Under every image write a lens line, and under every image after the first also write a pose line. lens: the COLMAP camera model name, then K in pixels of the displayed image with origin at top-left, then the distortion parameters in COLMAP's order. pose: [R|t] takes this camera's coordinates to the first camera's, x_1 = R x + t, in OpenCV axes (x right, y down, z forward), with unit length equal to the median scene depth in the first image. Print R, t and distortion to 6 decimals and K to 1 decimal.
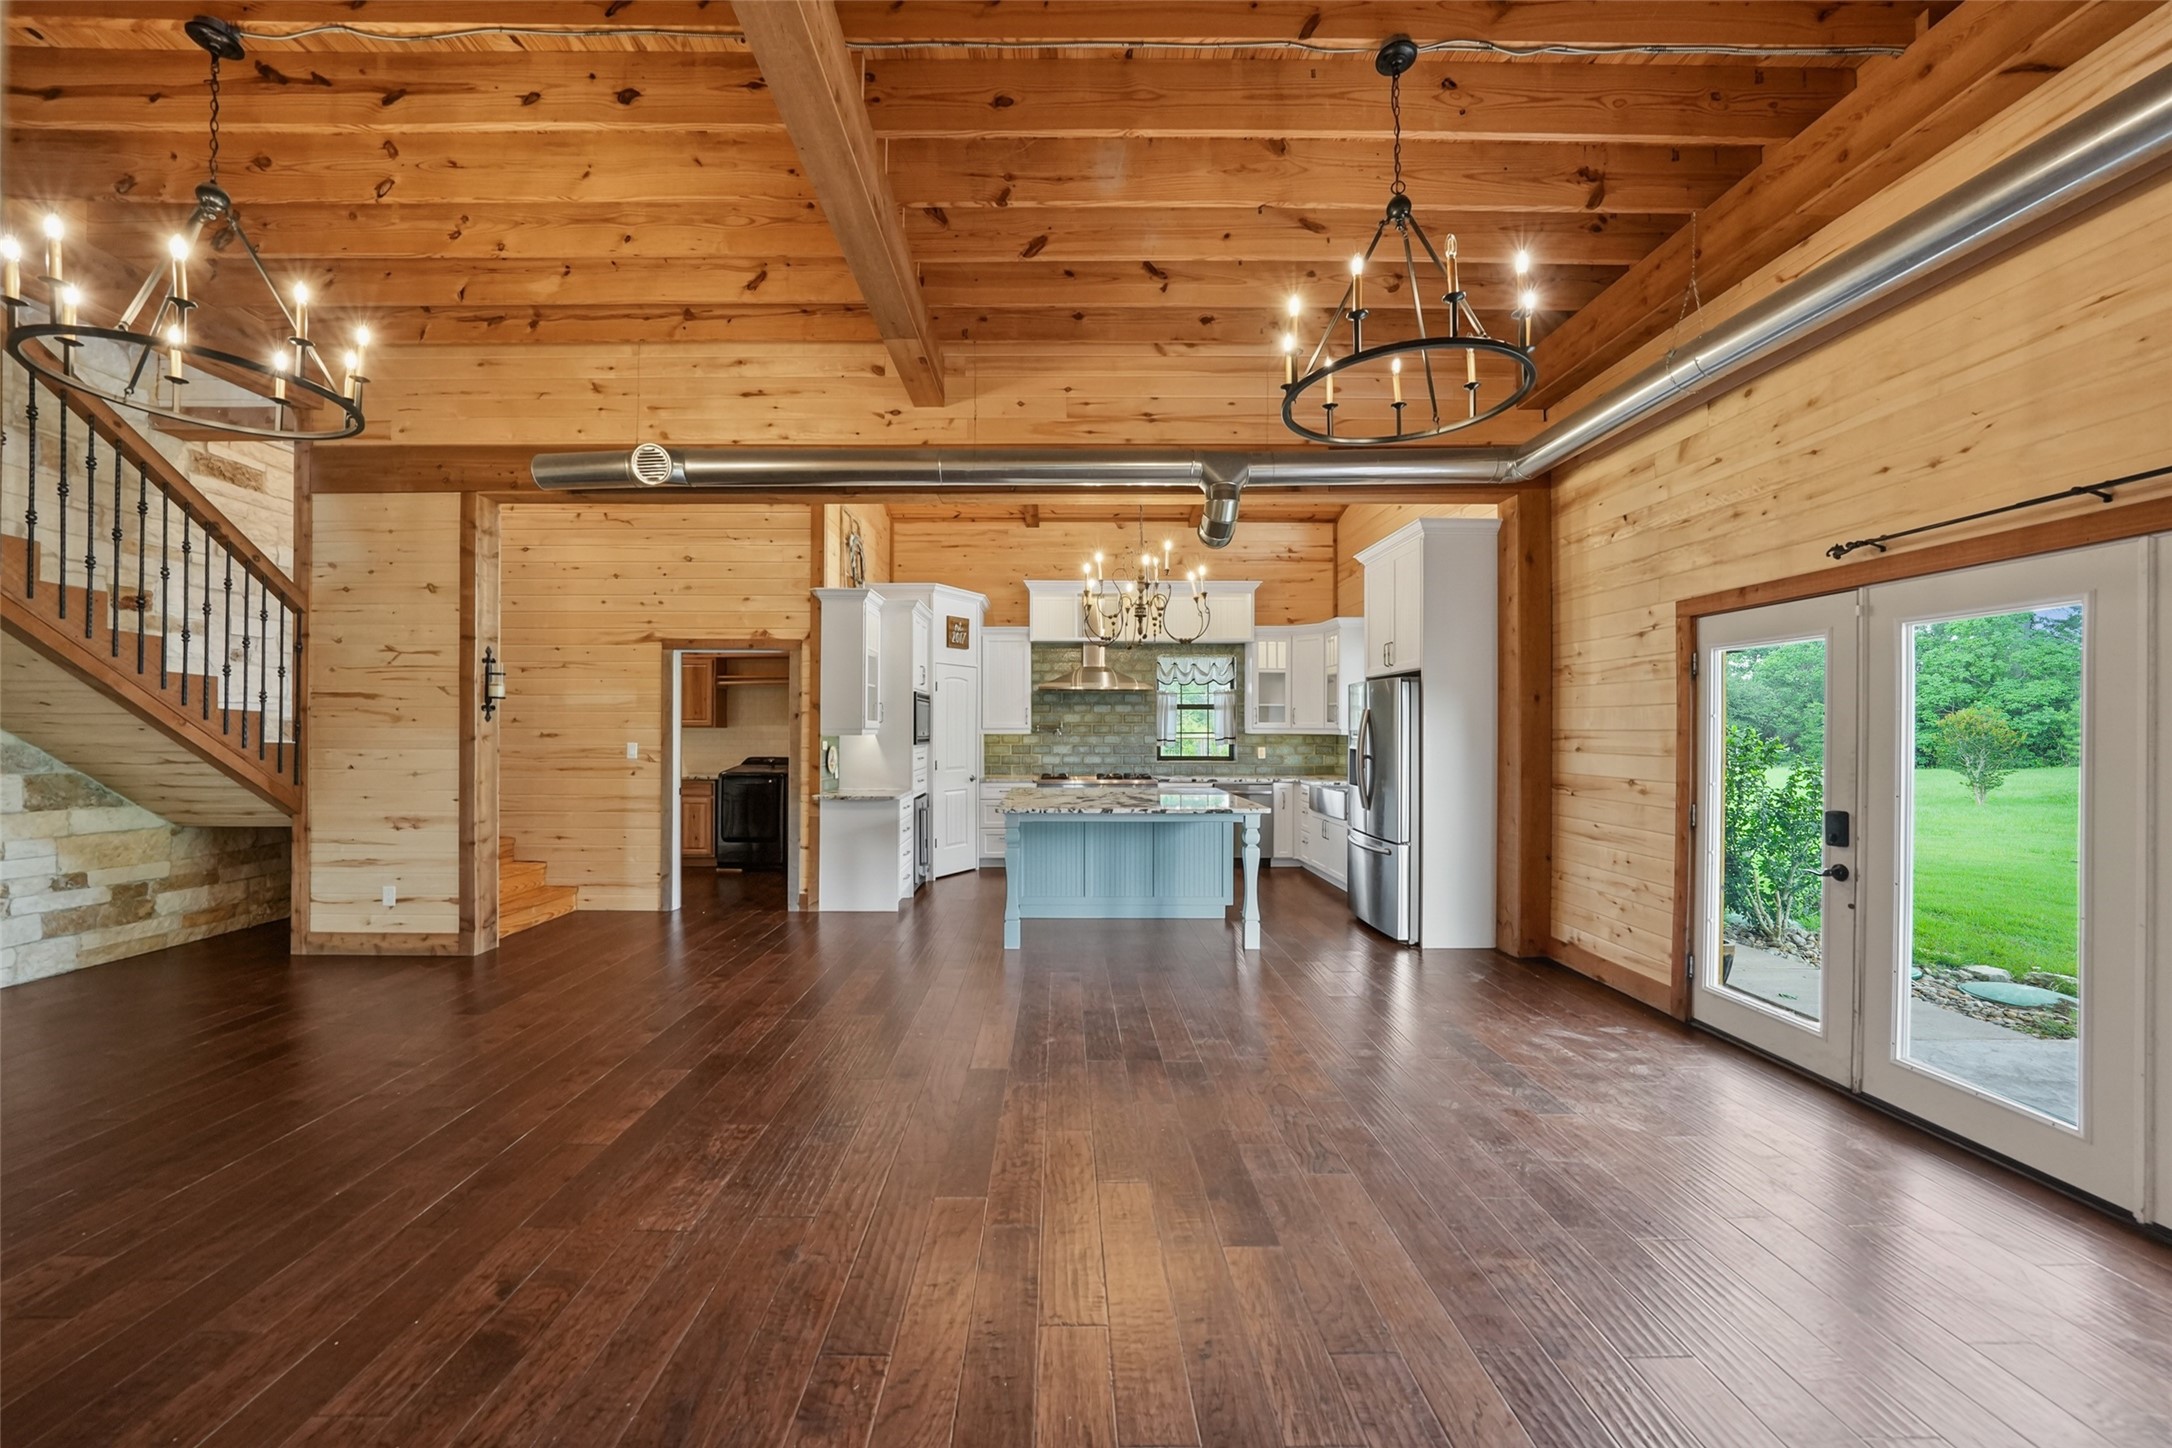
lens RADIAL K [[759.1, 0, 1046.8], [0, 759.1, 726.1], [0, 0, 1]] dist [-0.015127, 0.001082]
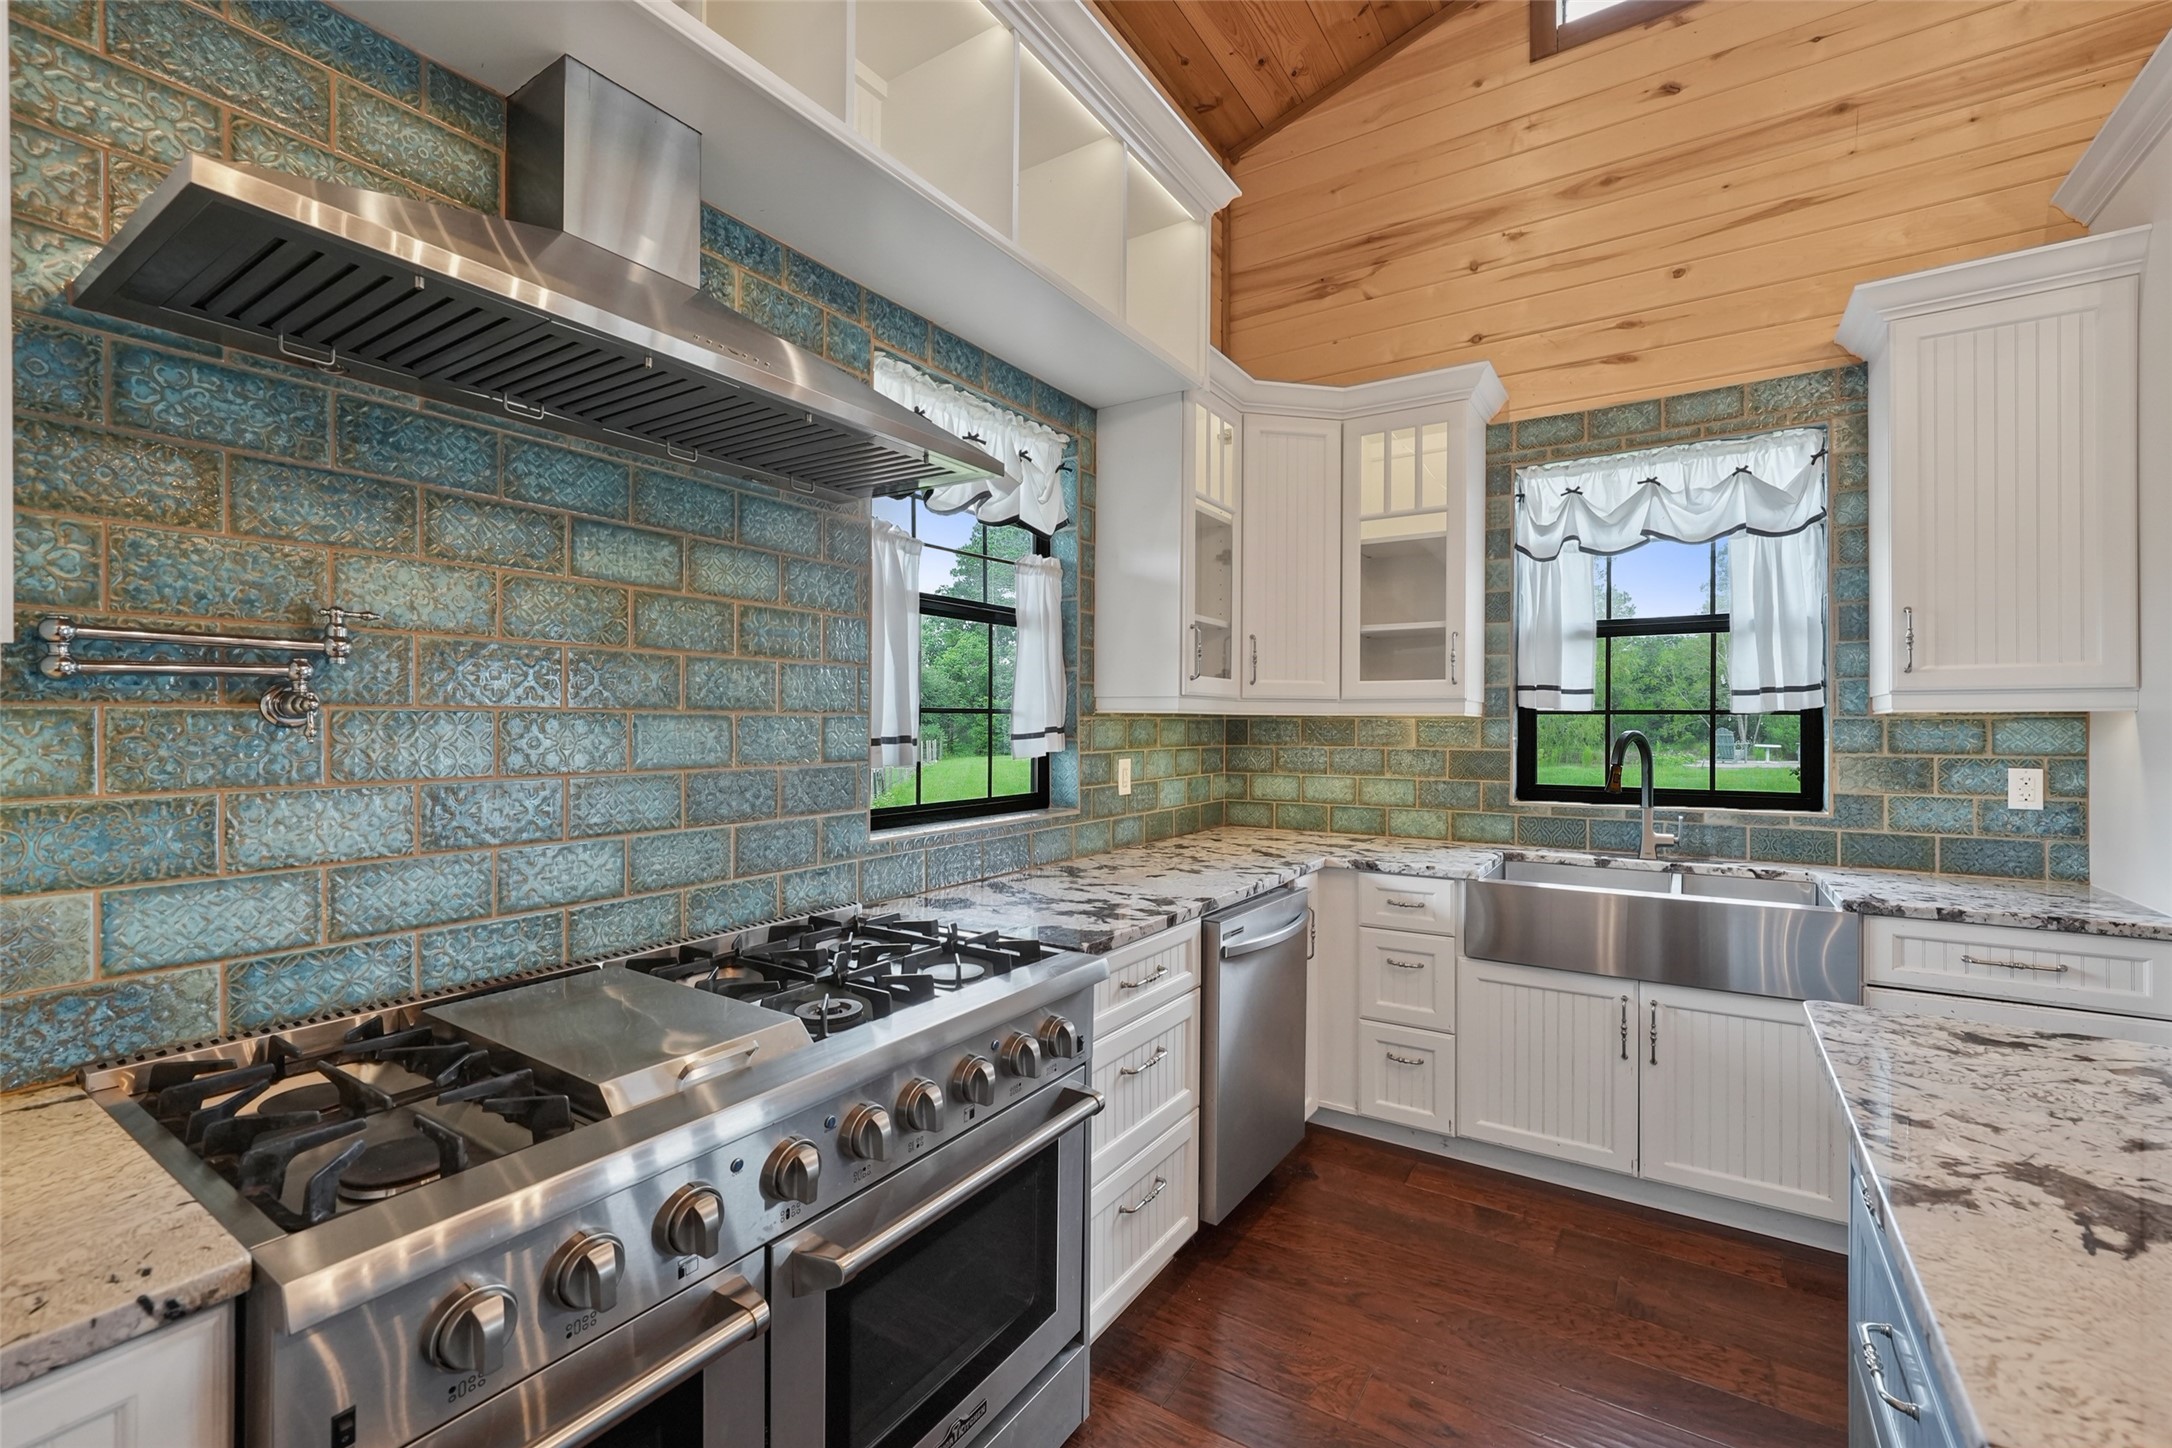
lens RADIAL K [[917.9, 0, 1089.0], [0, 917.9, 720.5], [0, 0, 1]] dist [-0.006773, 0.000636]
pose [[0.539342, 0.001753, 0.842085, -0.058322], [-0.004142, 0.999991, 0.000571, 0.017091], [-0.842077, -0.003795, 0.539345, 1.144297]]
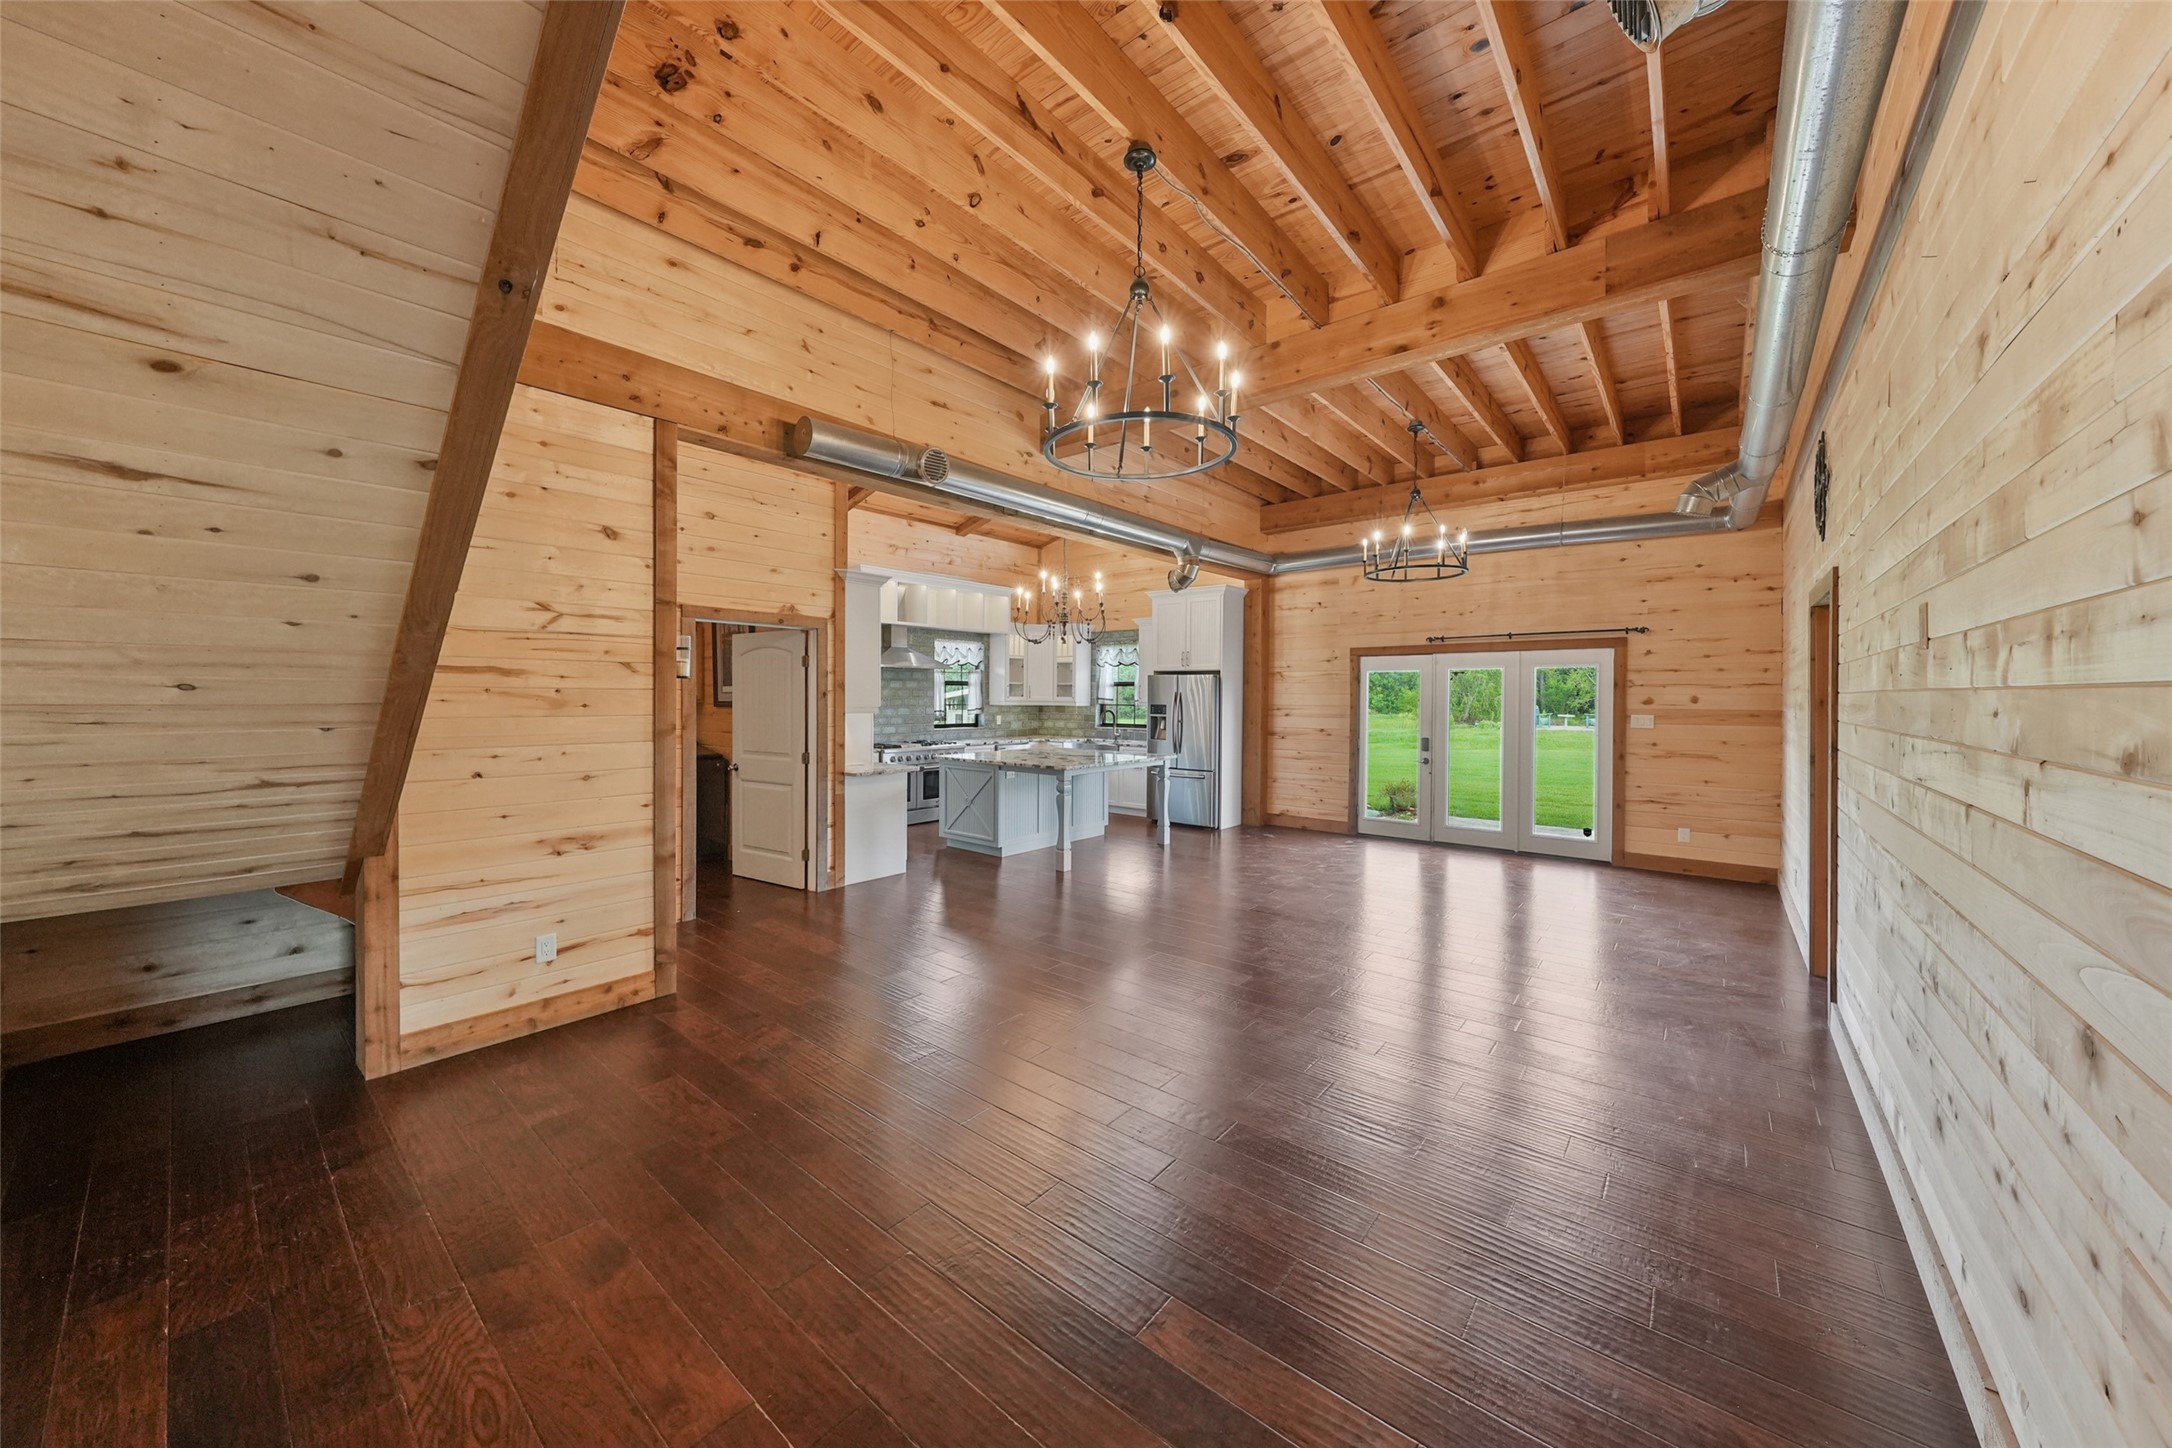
lens RADIAL K [[759.1, 0, 1064.3], [0, 759.1, 697.6], [0, 0, 1]] dist [-0.015127, 0.001082]
pose [[0.649848, -0.002133, 0.760061, -0.877348], [-0.007065, 0.999936, 0.008847, -0.020775], [-0.760032, -0.011119, 0.649791, 0.115952]]
